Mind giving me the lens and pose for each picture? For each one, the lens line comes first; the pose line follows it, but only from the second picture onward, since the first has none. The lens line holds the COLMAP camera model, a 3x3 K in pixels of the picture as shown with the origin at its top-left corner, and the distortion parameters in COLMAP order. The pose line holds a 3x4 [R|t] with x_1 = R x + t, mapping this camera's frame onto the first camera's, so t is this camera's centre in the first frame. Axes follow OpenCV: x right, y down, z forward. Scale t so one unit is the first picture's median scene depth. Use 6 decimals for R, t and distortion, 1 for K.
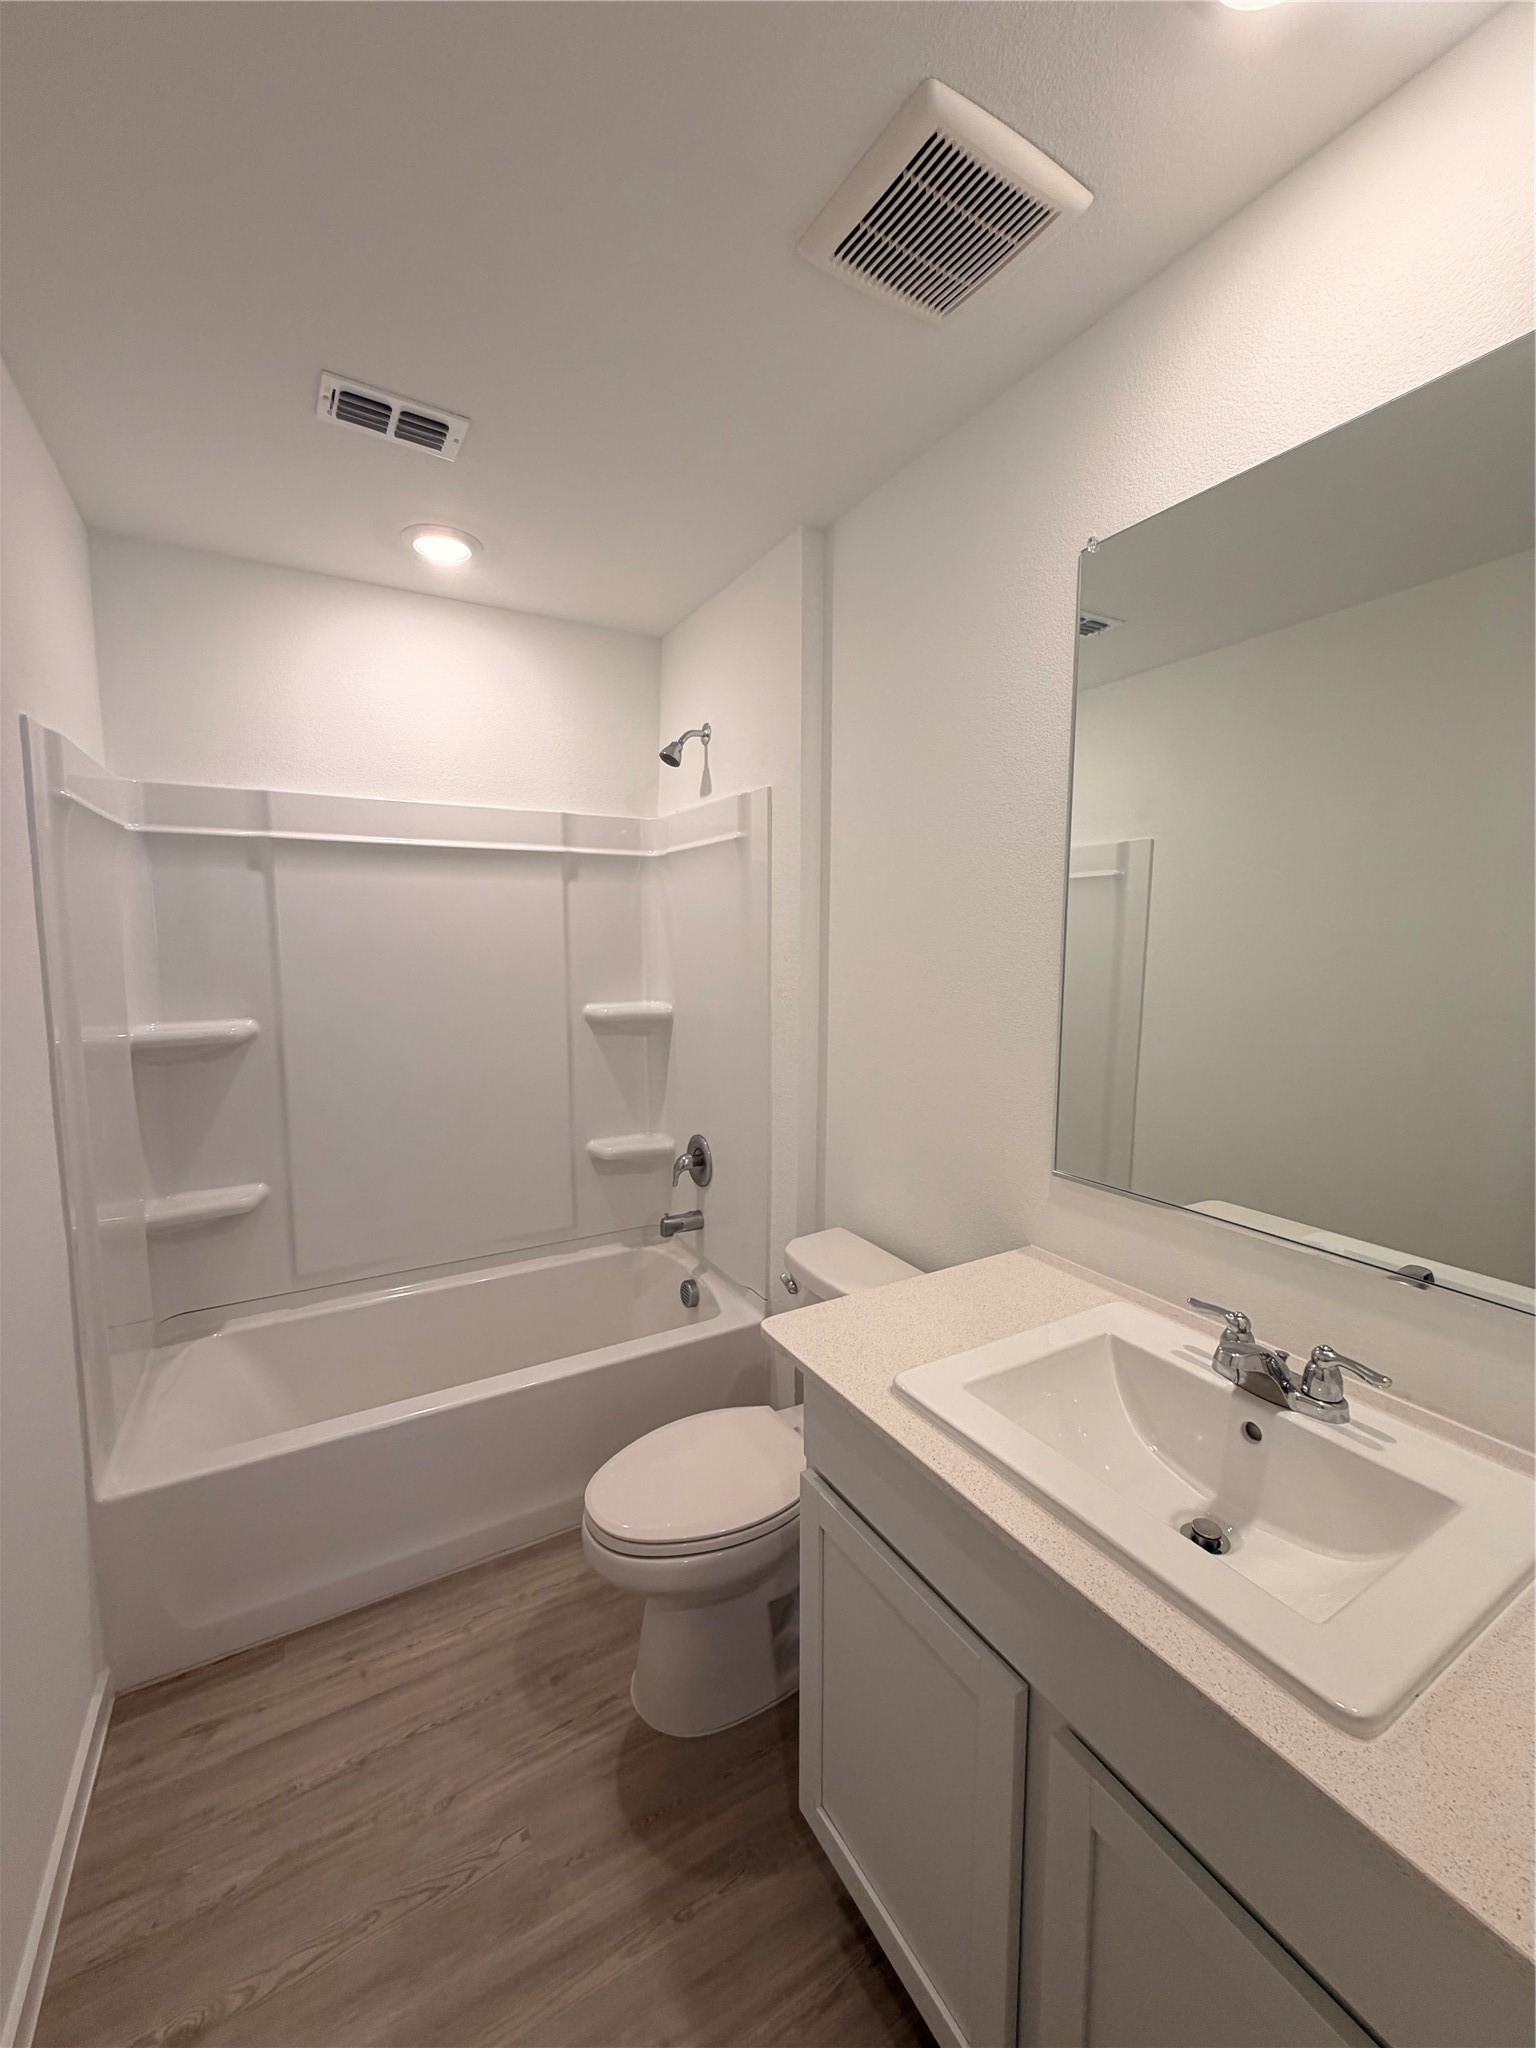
lens RADIAL K [[818.8, 0, 767.6], [0, 818.8, 1014.1], [0, 0, 1]] dist [-0.000951, -0.000191]
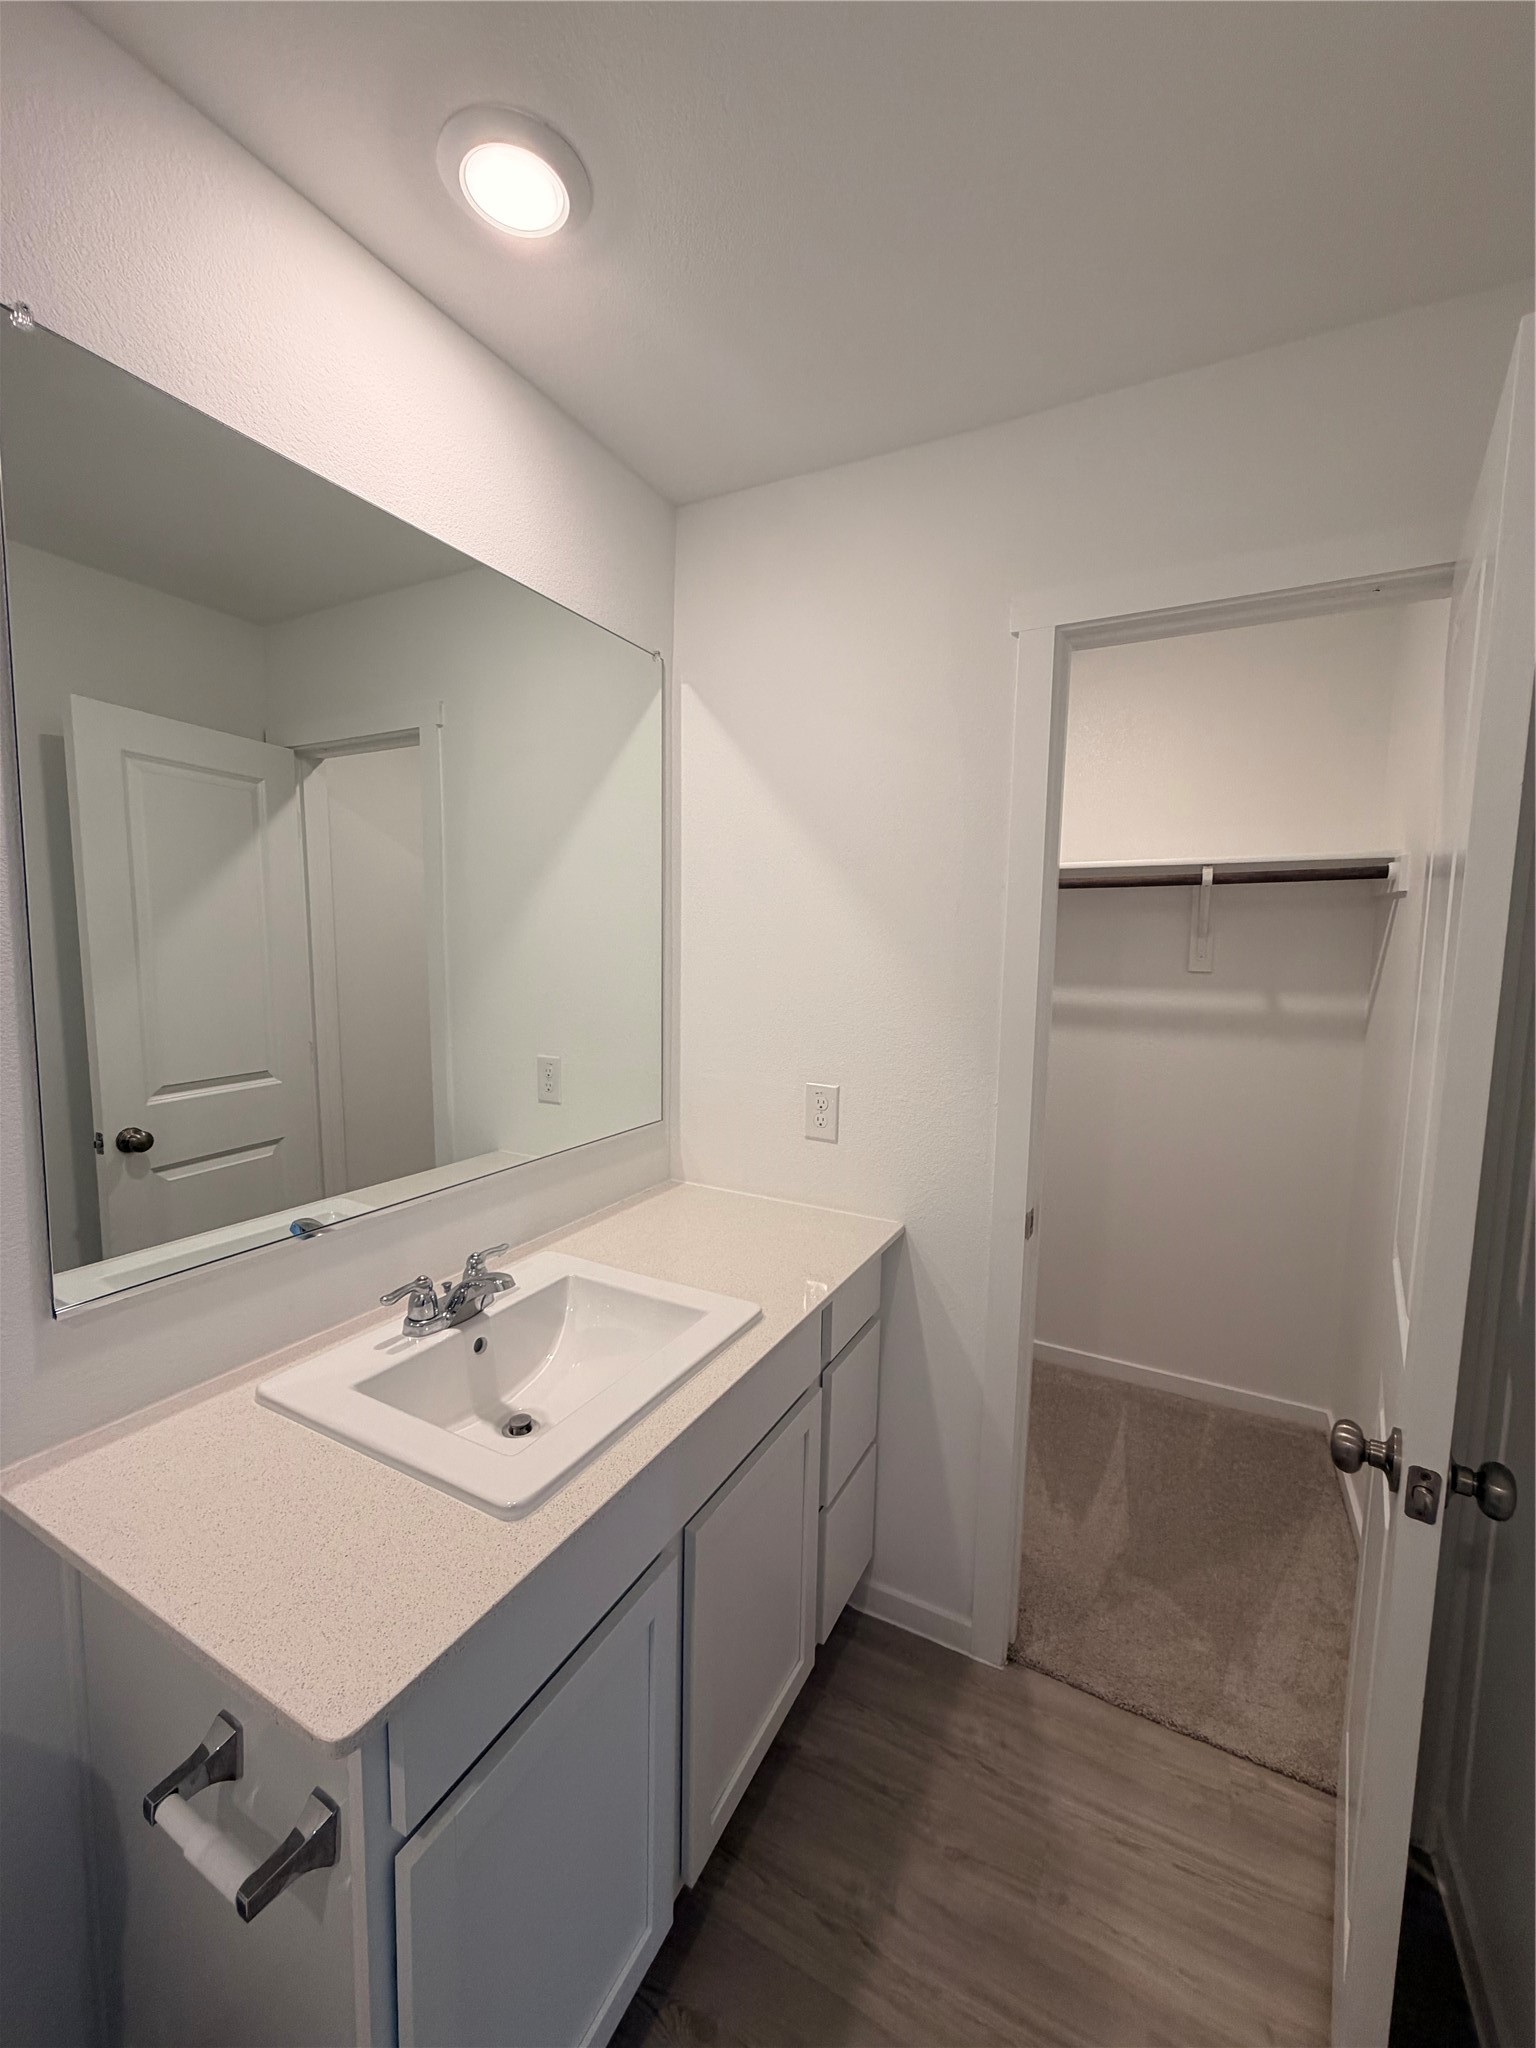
lens RADIAL K [[818.8, 0, 767.6], [0, 818.8, 1014.1], [0, 0, 1]] dist [-0.000951, -0.000191]
pose [[-0.516351, -0.106115, 0.849777, -0.651226], [0.052458, 0.986511, 0.155064, -0.159620], [-0.854769, 0.124645, -0.503819, 1.208993]]
